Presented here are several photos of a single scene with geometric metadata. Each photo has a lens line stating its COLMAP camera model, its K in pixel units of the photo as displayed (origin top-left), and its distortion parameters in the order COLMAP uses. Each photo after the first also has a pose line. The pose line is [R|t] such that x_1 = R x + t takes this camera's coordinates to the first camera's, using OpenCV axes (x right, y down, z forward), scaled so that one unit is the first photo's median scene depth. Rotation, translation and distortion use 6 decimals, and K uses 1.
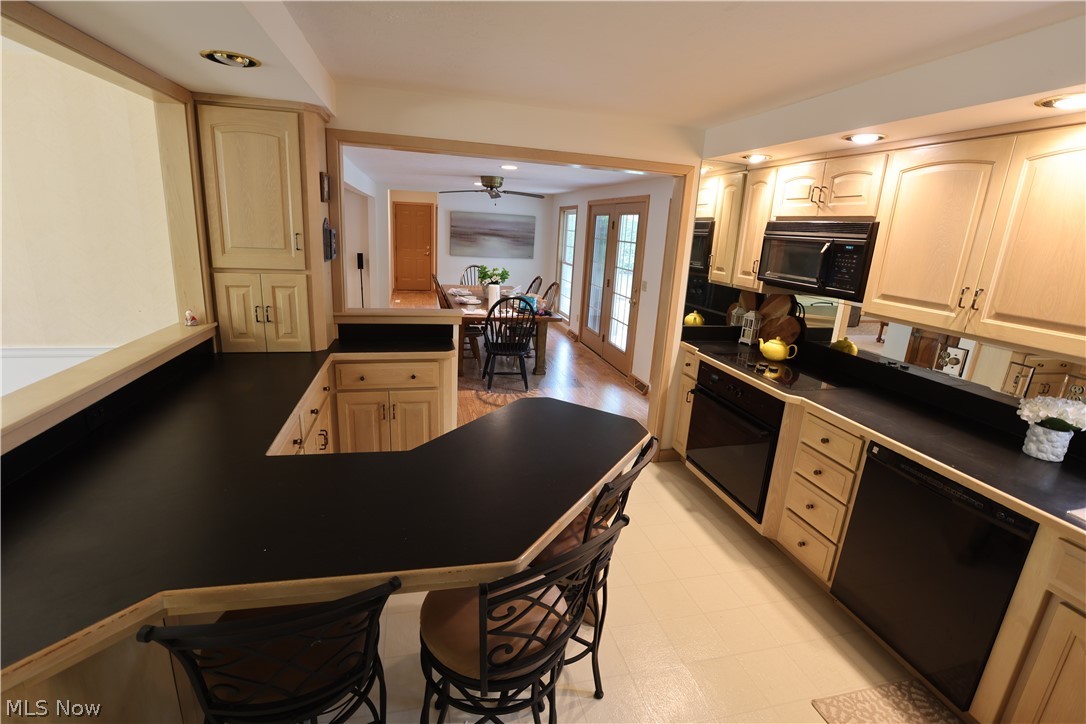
lens RADIAL K [[492.2, 0, 543.0], [0, 492.2, 362.0], [0, 0, 1]] dist [-0.057058, 0.022378]
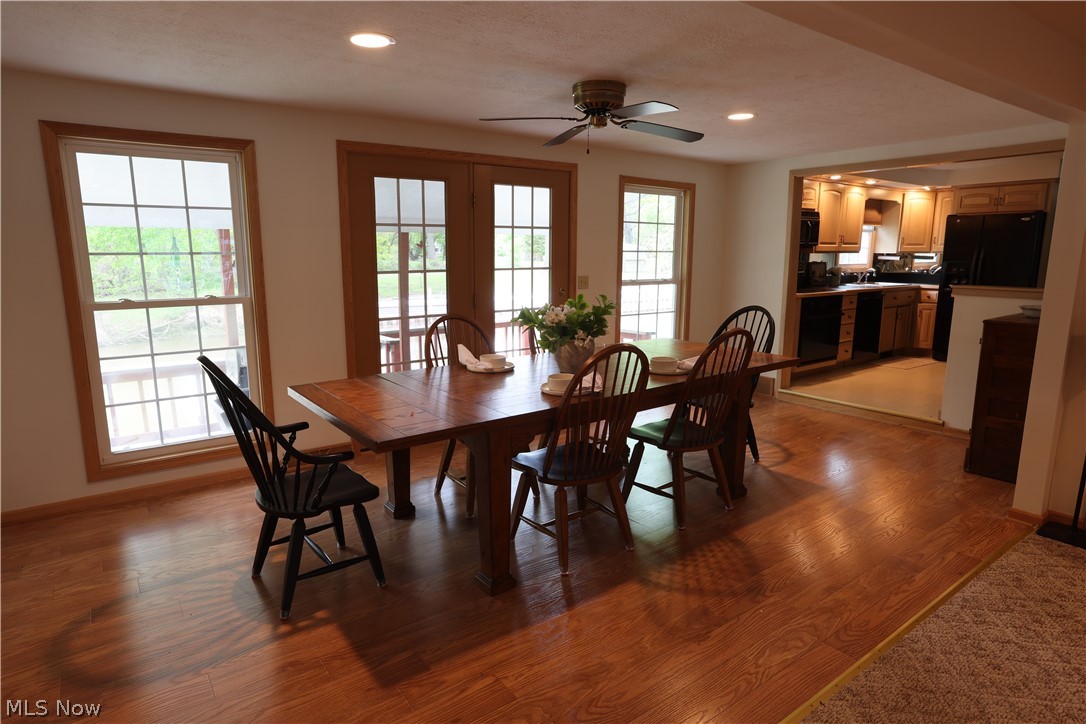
lens RADIAL K [[624.8, 0, 543.0], [0, 624.8, 362.0], [0, 0, 1]] dist [-0.046678, 0.039021]
pose [[-0.383391, -0.222409, 0.896407, -0.677334], [0.223677, 0.919319, 0.323760, -0.370383], [-0.896092, 0.324632, -0.302711, 1.387133]]
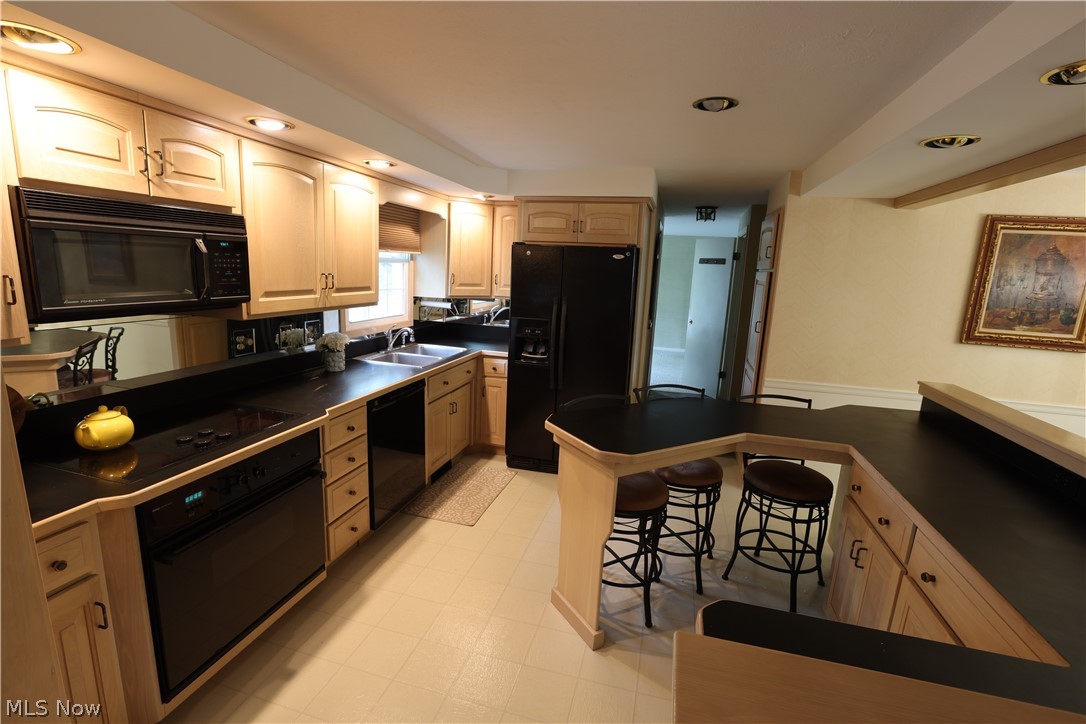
lens RADIAL K [[492.2, 0, 543.0], [0, 492.2, 362.0], [0, 0, 1]] dist [-0.057058, 0.022378]
pose [[-0.868597, -0.187310, 0.458753, -0.105546], [0.038026, 0.897876, 0.438602, -0.174729], [-0.494058, 0.398413, -0.772770, 0.637261]]
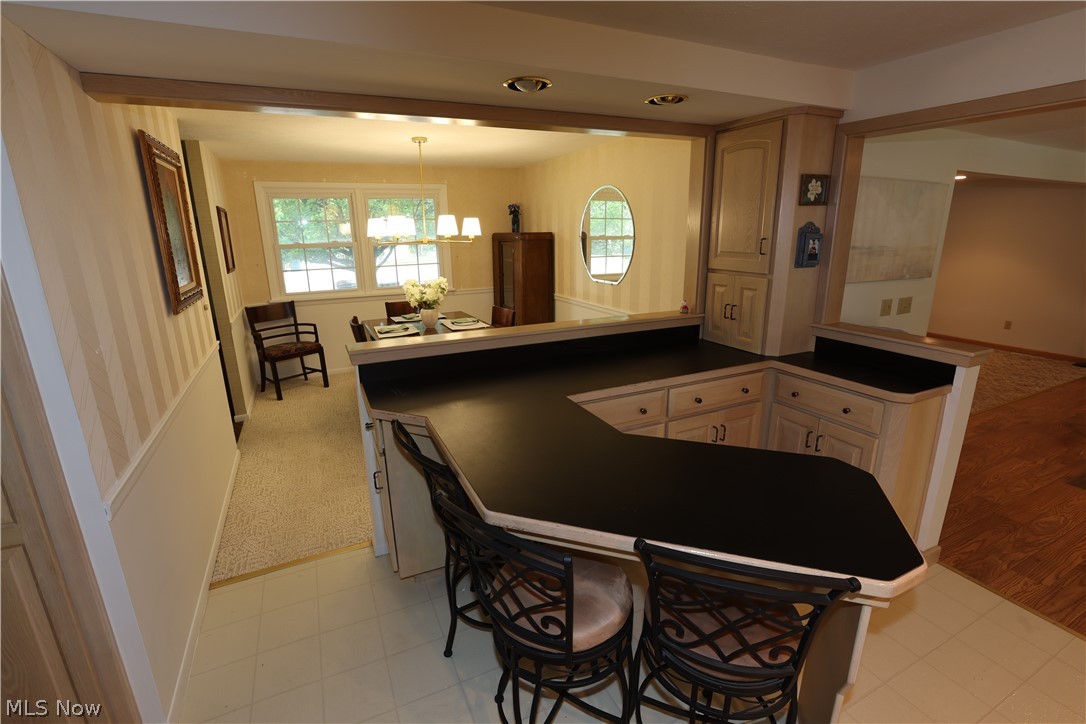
lens RADIAL K [[492.2, 0, 543.0], [0, 492.2, 362.0], [0, 0, 1]] dist [-0.057058, 0.022378]
pose [[0.199519, 0.199719, -0.959325, 0.197157], [-0.234256, 0.960343, 0.151211, -0.025539], [0.951481, 0.194558, 0.238392, 0.157873]]
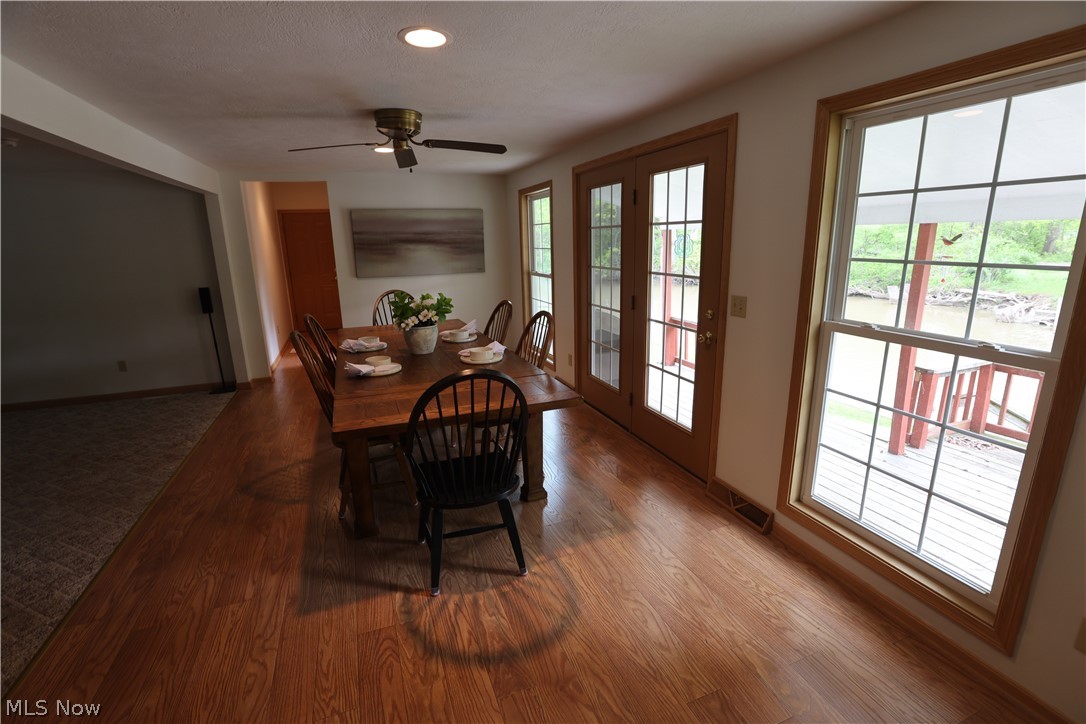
lens RADIAL K [[492.2, 0, 543.0], [0, 492.2, 362.0], [0, 0, 1]] dist [-0.057058, 0.022378]
pose [[0.989169, -0.106101, 0.101422, -0.037811], [0.108283, 0.993988, -0.016238, -0.113261], [-0.099090, 0.027044, 0.994711, 0.541568]]
